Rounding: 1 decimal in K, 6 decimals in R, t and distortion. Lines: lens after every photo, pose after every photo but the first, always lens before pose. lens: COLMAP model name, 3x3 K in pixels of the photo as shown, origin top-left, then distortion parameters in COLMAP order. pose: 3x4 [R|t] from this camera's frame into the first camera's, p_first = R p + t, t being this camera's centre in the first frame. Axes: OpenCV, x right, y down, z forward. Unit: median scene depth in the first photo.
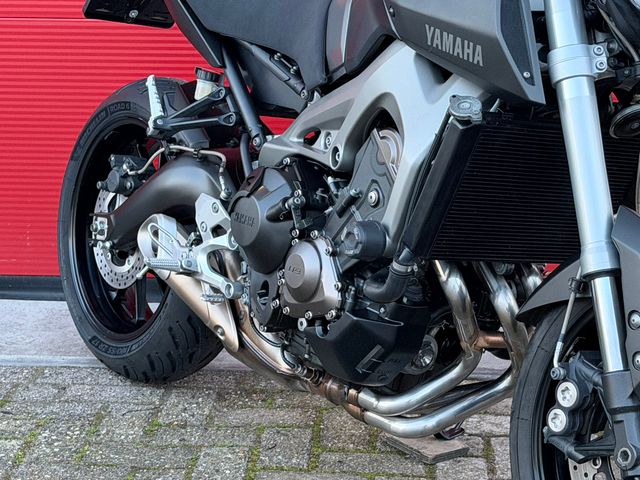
lens RADIAL K [[1607.5, 0, 318.1], [0, 1607.5, 269.8], [0, 0, 1]] dist [0.122505, 0.514770]
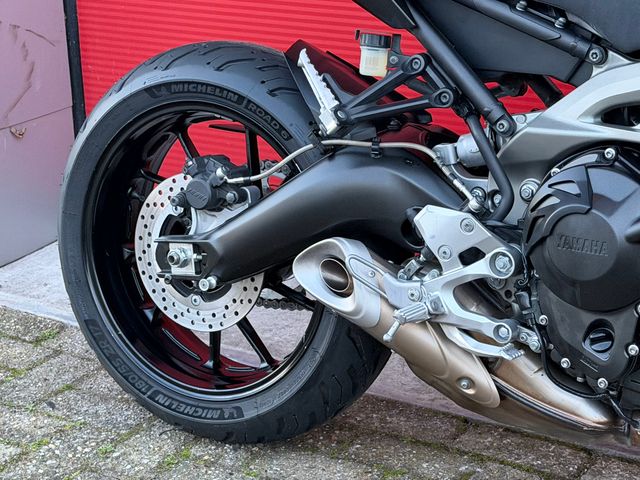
lens RADIAL K [[1436.2, 0, 320.0], [0, 1436.2, 240.0], [0, 0, 1]] dist [0.100352, 0.360172]
pose [[0.917619, -0.170052, 0.359246, -0.411346], [0.139697, 0.984172, 0.109039, -0.128000], [-0.372102, -0.049871, 0.926851, 0.483820]]
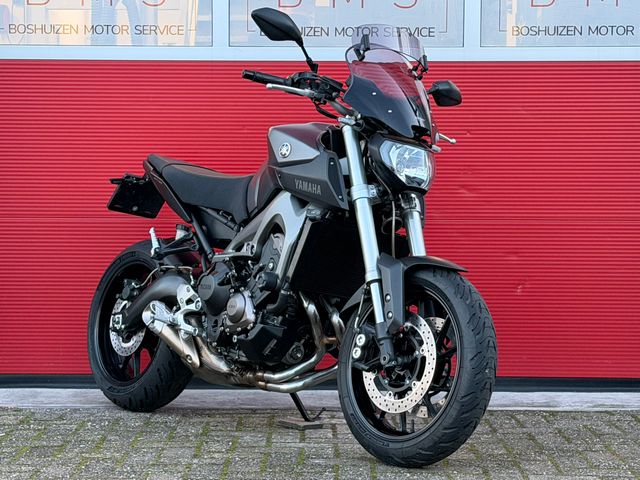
lens RADIAL K [[1607.5, 0, 318.1], [0, 1607.5, 269.8], [0, 0, 1]] dist [0.122505, 0.514770]
pose [[0.997906, 0.003722, 0.064577, -0.038325], [0.010182, 0.976855, -0.213658, 0.398606], [-0.063878, 0.213869, 0.974772, -1.003053]]
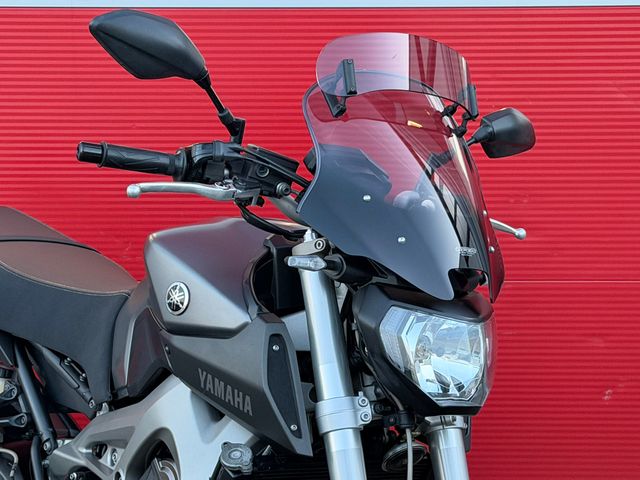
lens RADIAL K [[1607.5, 0, 318.1], [0, 1607.5, 269.8], [0, 0, 1]] dist [0.122505, 0.514770]
pose [[0.996713, -0.015267, 0.079563, 0.058154], [0.020672, 0.997501, -0.067558, -0.134719], [-0.078332, 0.068981, 0.994538, -0.014943]]
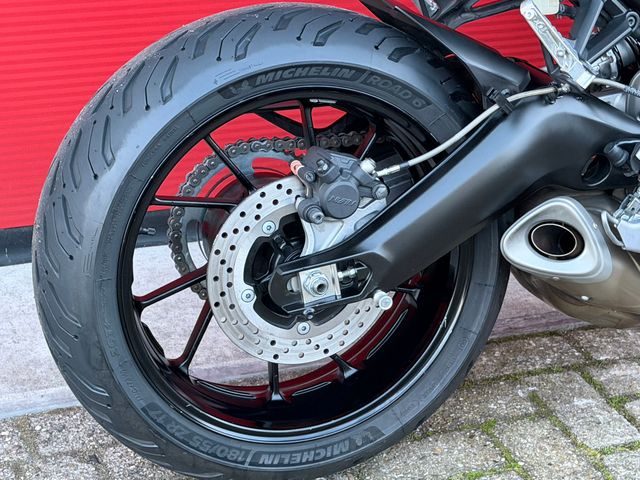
lens RADIAL K [[1436.2, 0, 320.0], [0, 1436.2, 240.0], [0, 0, 1]] dist [0.100352, 0.360172]
pose [[0.268623, -0.440141, 0.856807, -0.768384], [0.213112, 0.894613, 0.392748, -0.327870], [-0.939375, 0.077095, 0.334113, 1.084031]]
